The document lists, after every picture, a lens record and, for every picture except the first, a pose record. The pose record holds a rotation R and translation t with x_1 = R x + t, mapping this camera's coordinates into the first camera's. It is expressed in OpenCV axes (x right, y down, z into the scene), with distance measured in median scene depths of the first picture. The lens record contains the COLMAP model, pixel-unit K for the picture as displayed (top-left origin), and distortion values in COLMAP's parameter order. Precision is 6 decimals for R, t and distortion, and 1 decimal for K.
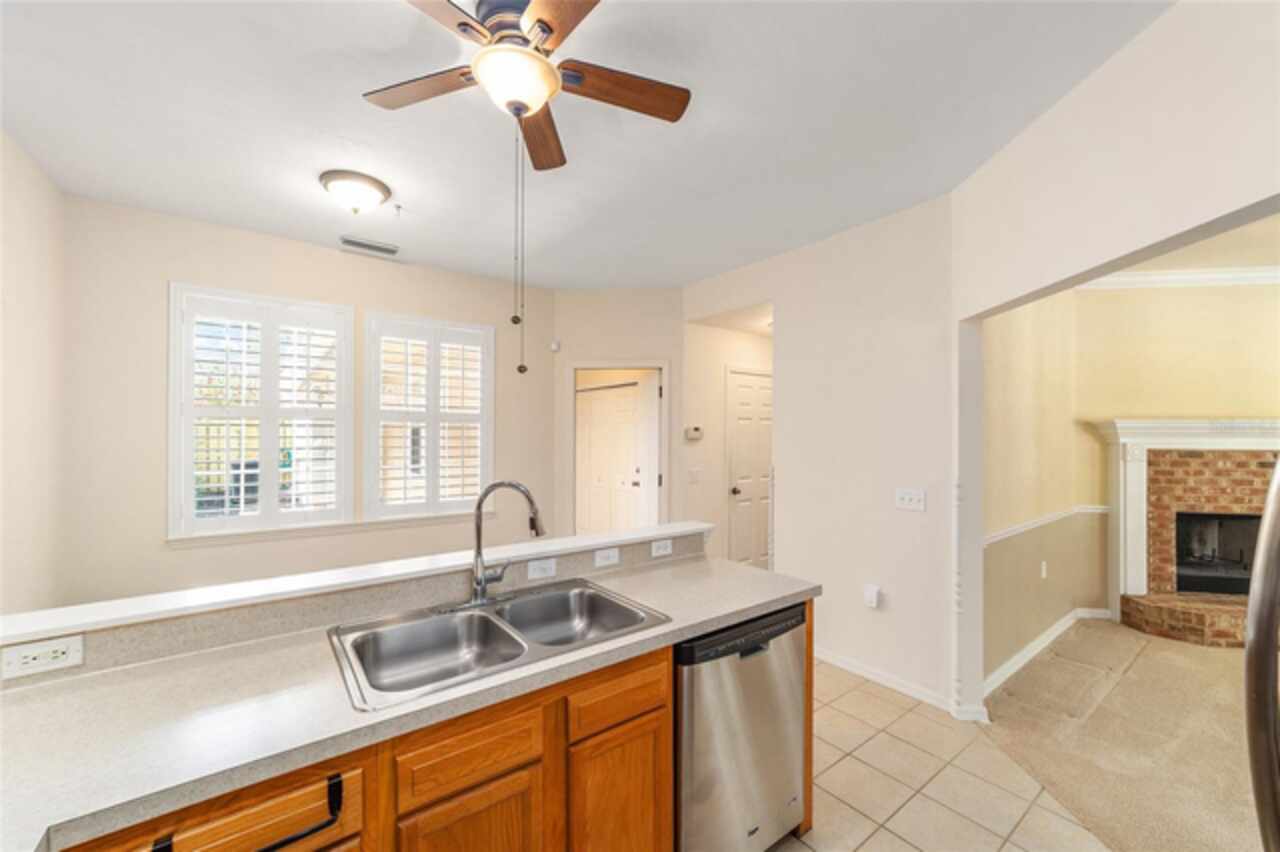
lens RADIAL K [[497.9, 0, 632.1], [0, 497.9, 435.0], [0, 0, 1]] dist [0.001171, 0.000319]
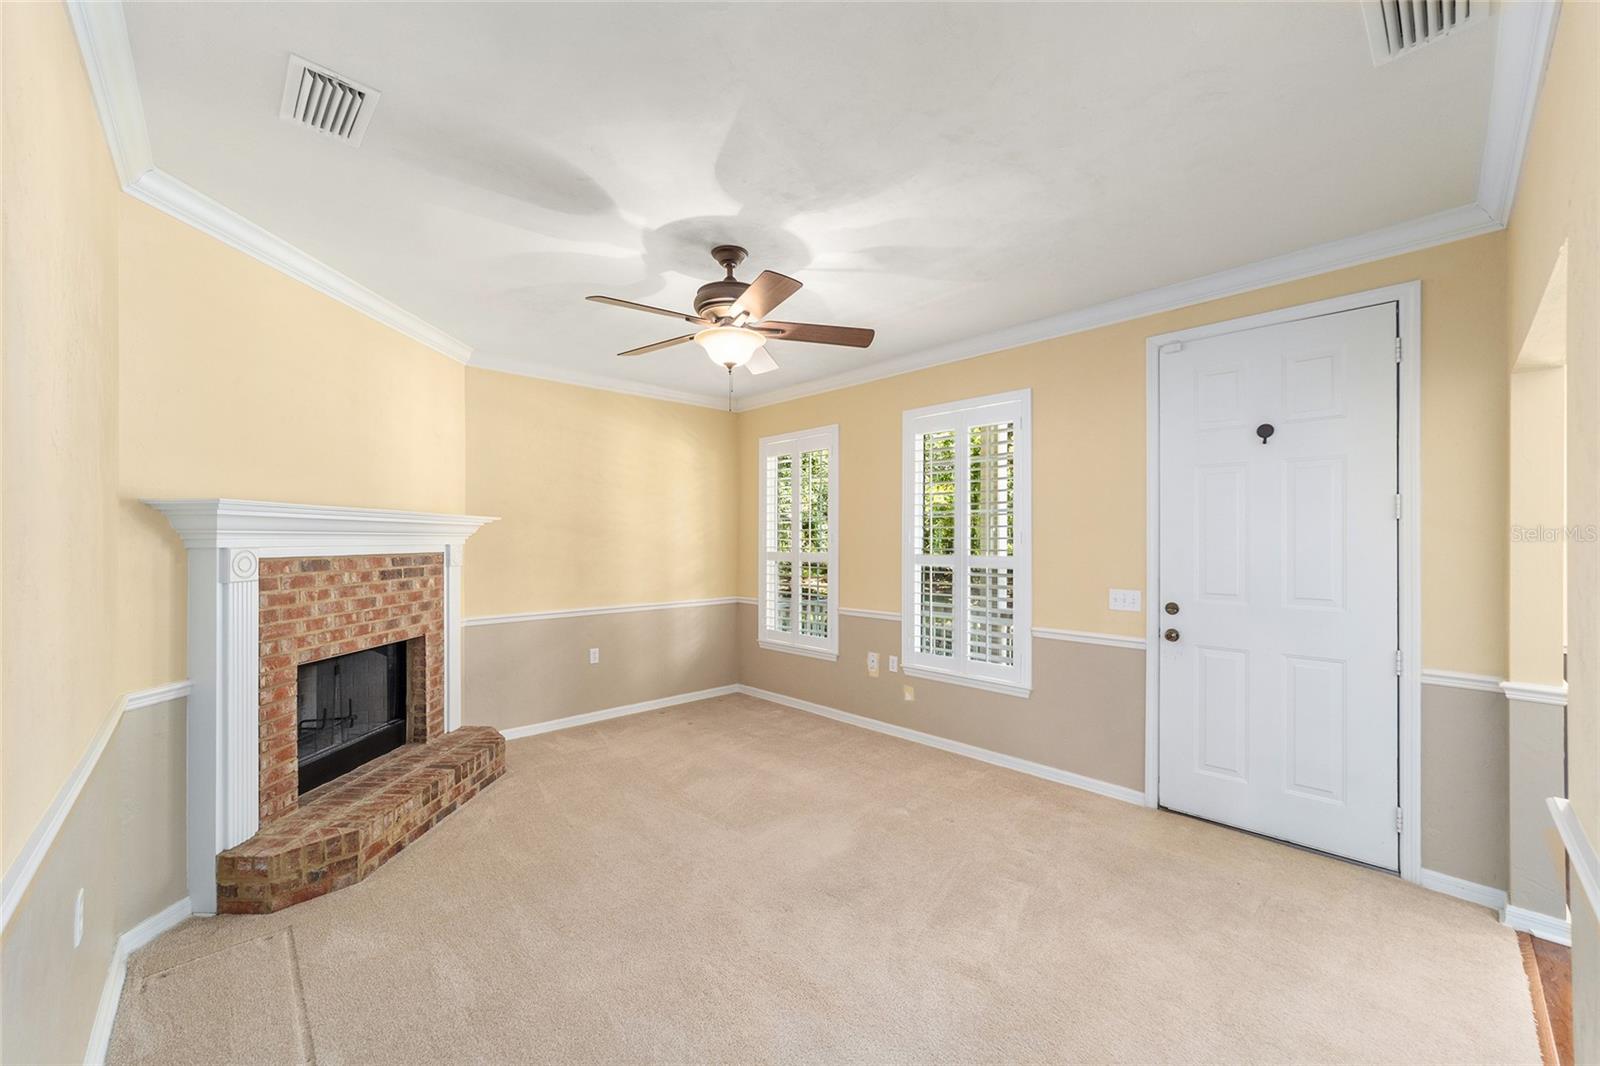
lens RADIAL K [[622.4, 0, 794.8], [0, 622.4, 538.2], [0, 0, 1]] dist [0.001171, 0.000319]
pose [[-0.107842, -0.000296, 0.994168, 0.310610], [-0.000534, 1.000000, 0.000240, 0.006329], [-0.994168, -0.000505, -0.107842, 0.504772]]
